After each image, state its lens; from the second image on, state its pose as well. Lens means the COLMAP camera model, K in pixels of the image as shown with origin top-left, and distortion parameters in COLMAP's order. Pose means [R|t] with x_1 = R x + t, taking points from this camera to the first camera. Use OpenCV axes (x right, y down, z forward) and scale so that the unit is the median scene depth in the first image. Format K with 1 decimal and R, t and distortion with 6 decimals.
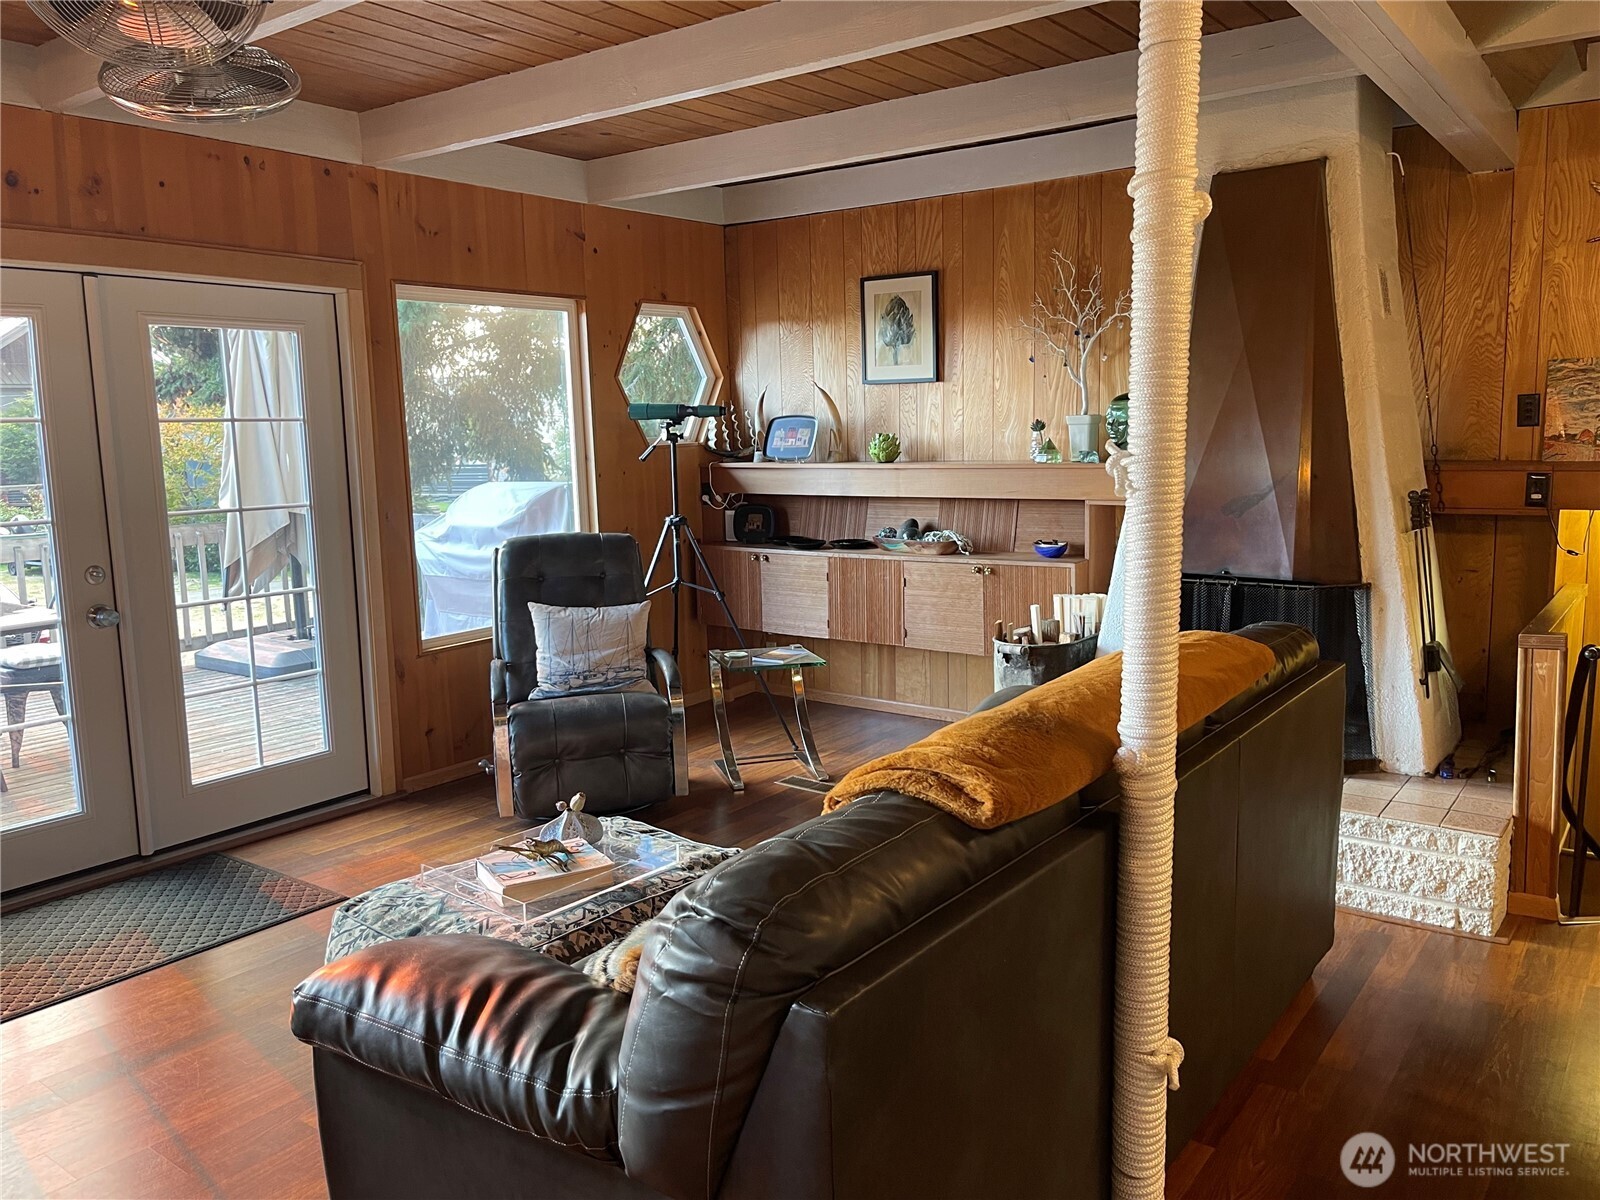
lens RADIAL K [[1216.3, 0, 803.7], [0, 1216.3, 600.3], [0, 0, 1]] dist [0.065548, -0.091349]
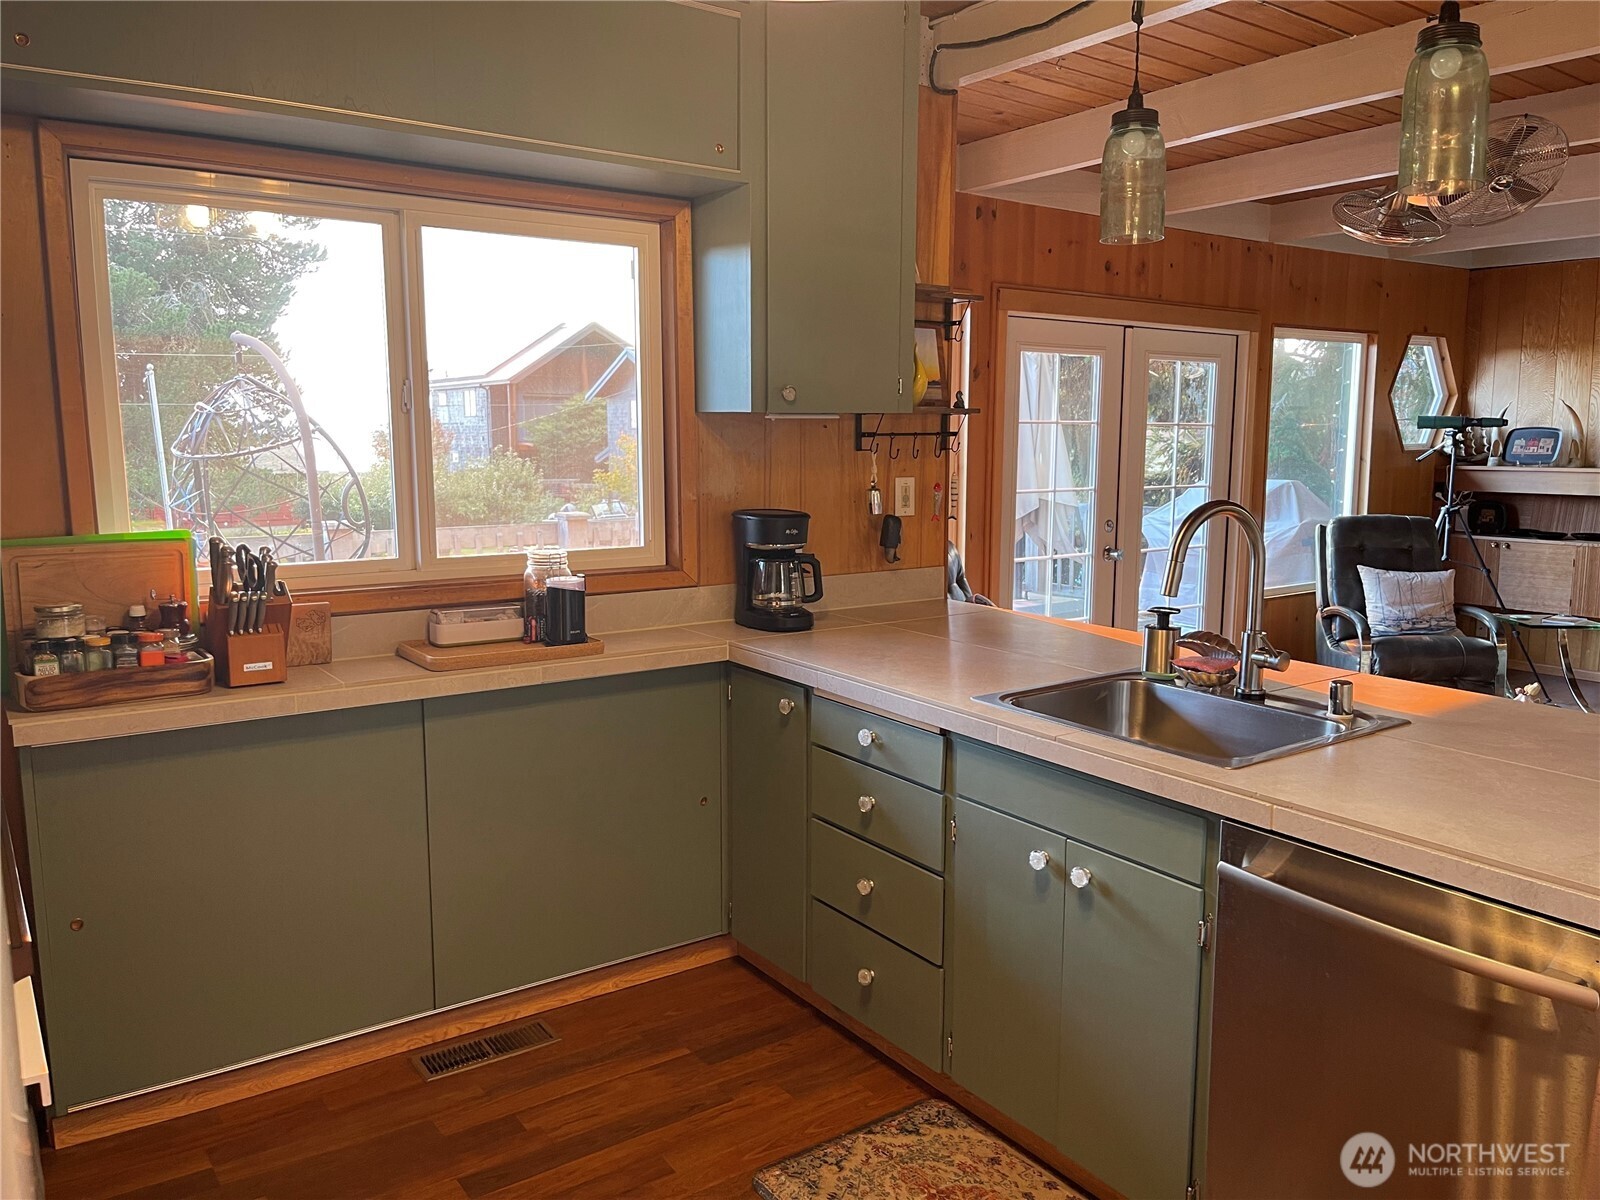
lens RADIAL K [[1216.3, 0, 827.0], [0, 1216.3, 598.6], [0, 0, 1]] dist [0.065548, -0.091349]
pose [[0.952299, 0.061305, -0.298944, -0.362966], [-0.064797, 0.997897, -0.001772, 0.075227], [0.298207, 0.021058, 0.954269, -0.425682]]
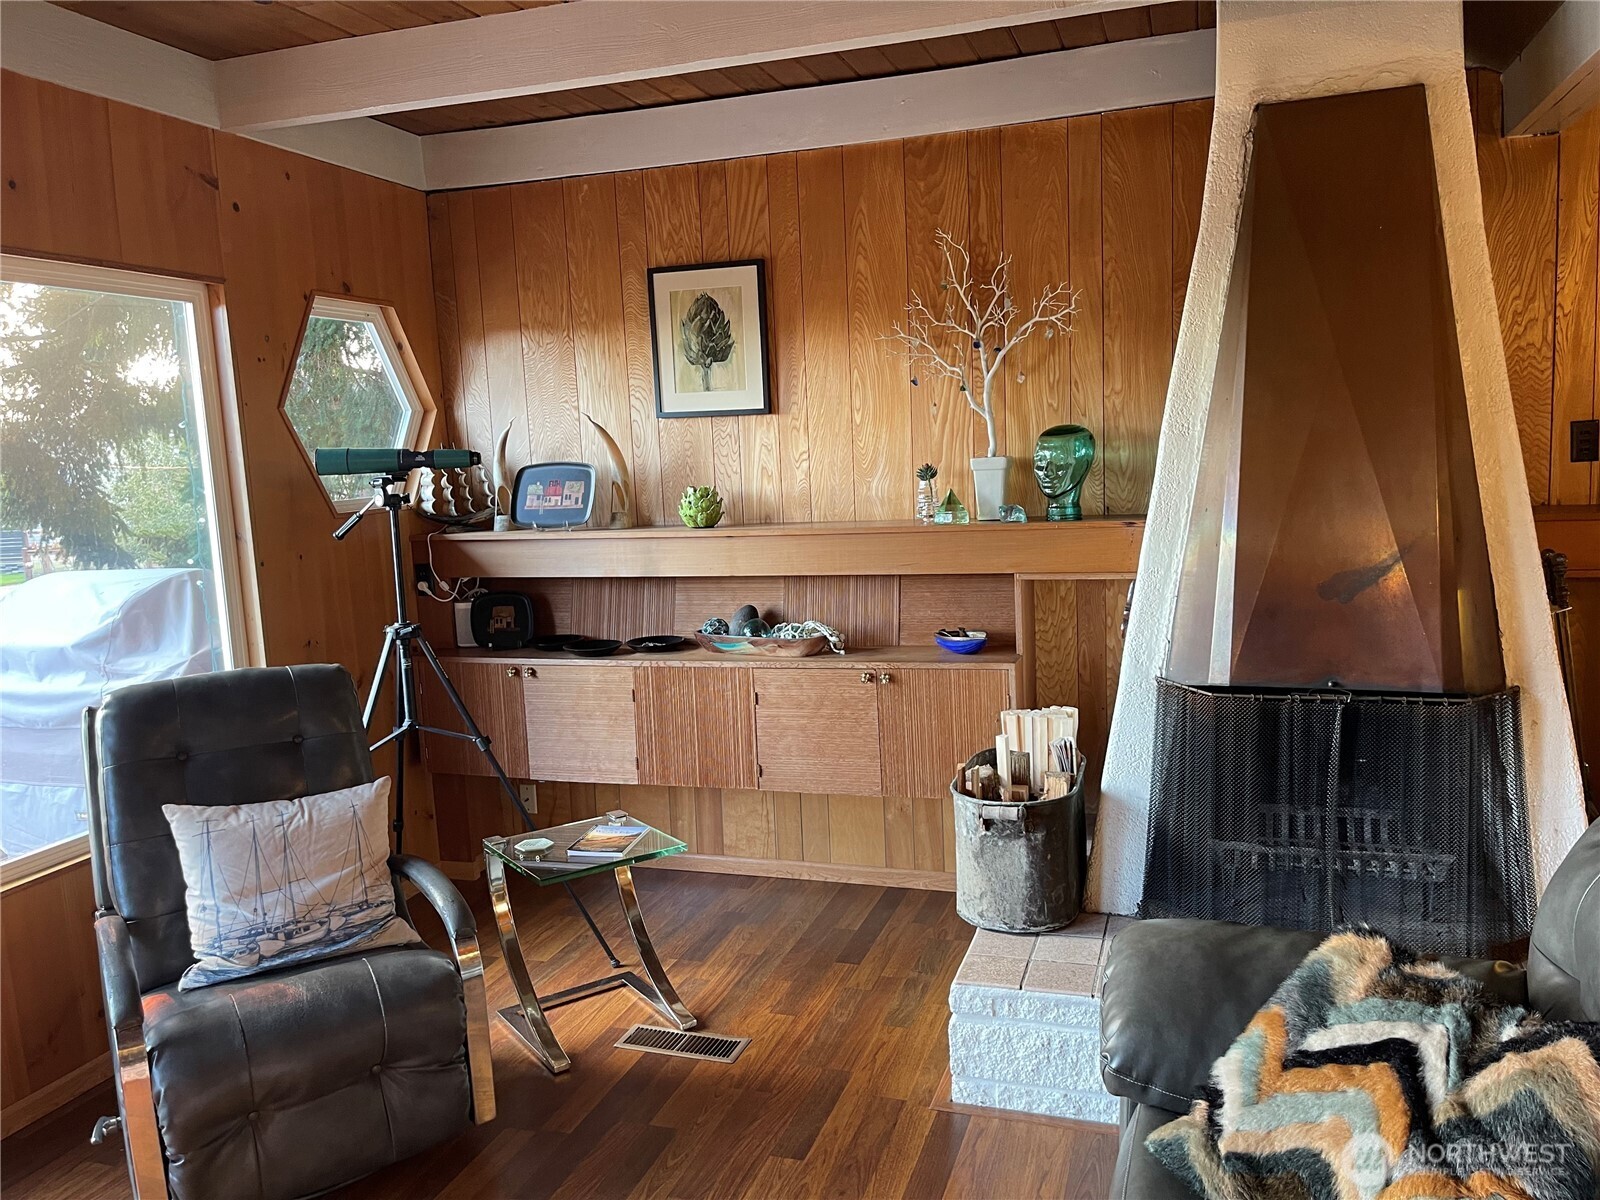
lens RADIAL K [[1216.3, 0, 814.6], [0, 1216.3, 613.2], [0, 0, 1]] dist [0.065548, -0.091349]
pose [[0.948201, -0.056526, 0.312602, -0.110773], [0.064422, 0.997810, -0.014980, -0.056488], [-0.311070, 0.034342, 0.949766, 0.358439]]
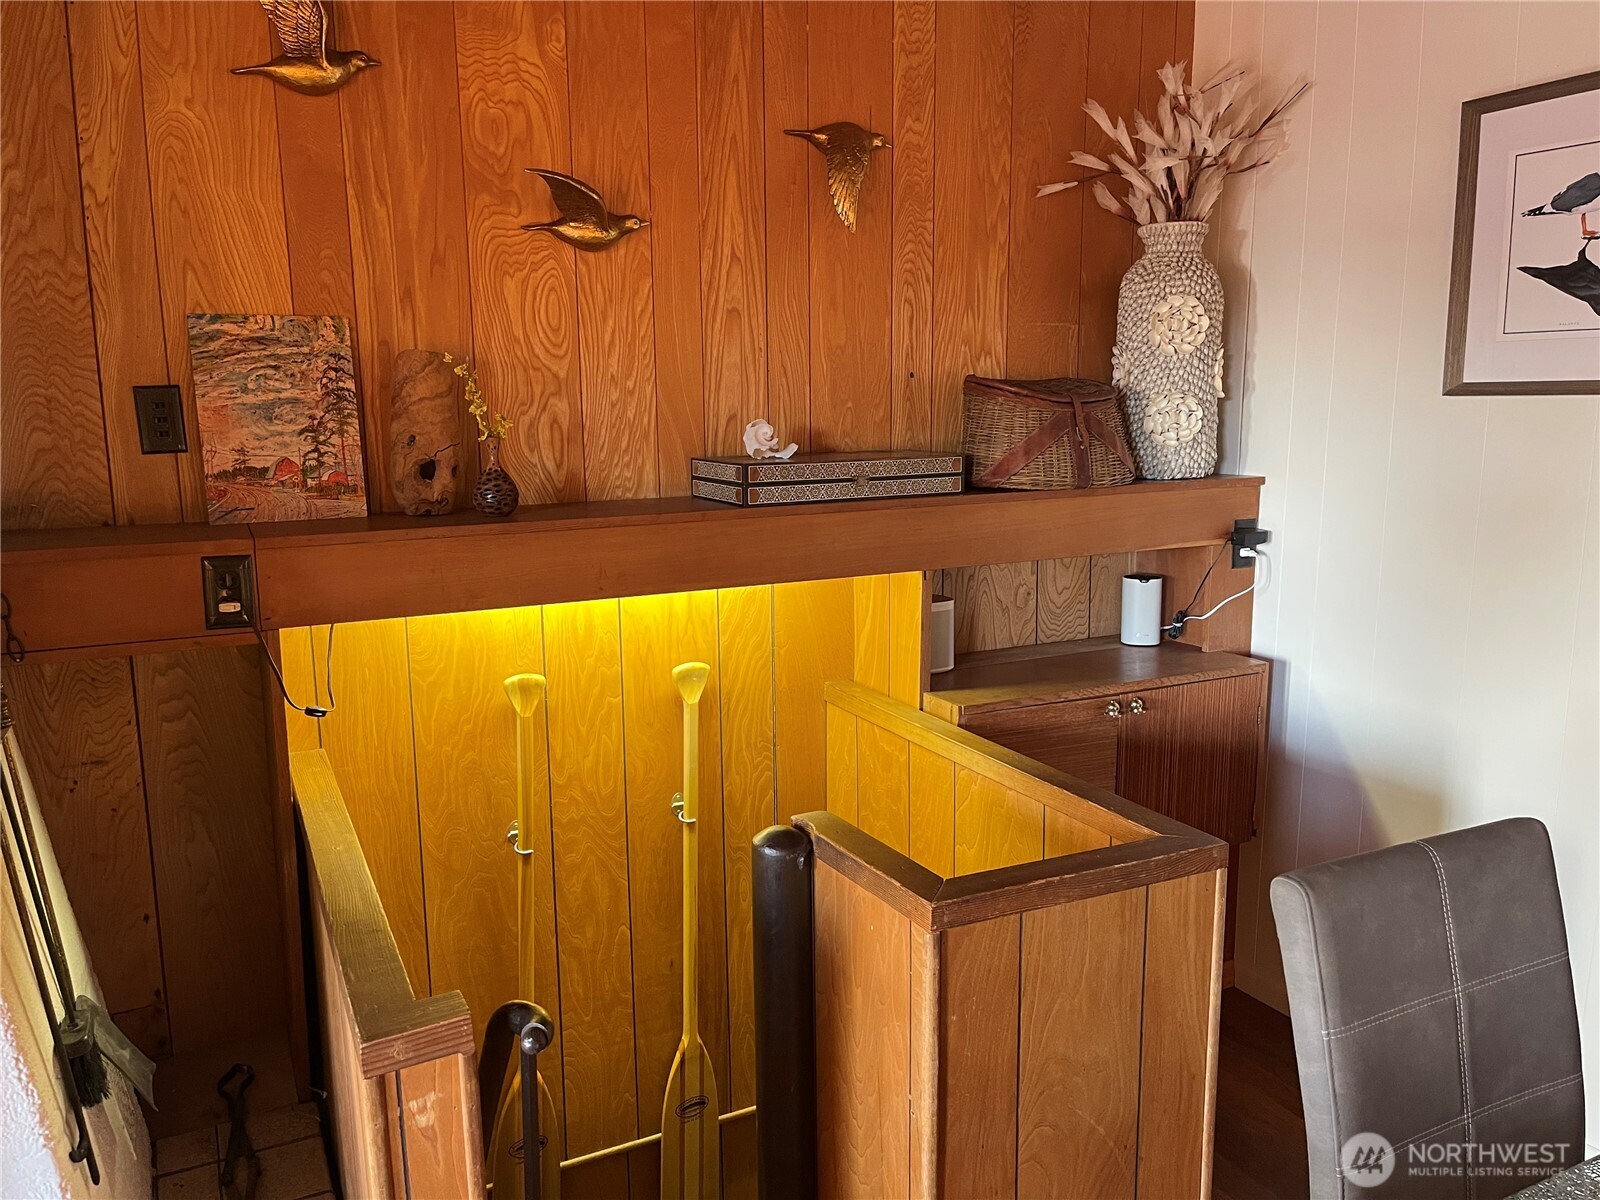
lens RADIAL K [[1216.3, 0, 795.2], [0, 1216.3, 598.6], [0, 0, 1]] dist [0.065548, -0.091349]
pose [[0.452774, -0.126739, 0.882572, 0.234777], [0.131459, 0.988517, 0.074512, -0.077266], [-0.881881, 0.082285, 0.464235, 0.492582]]
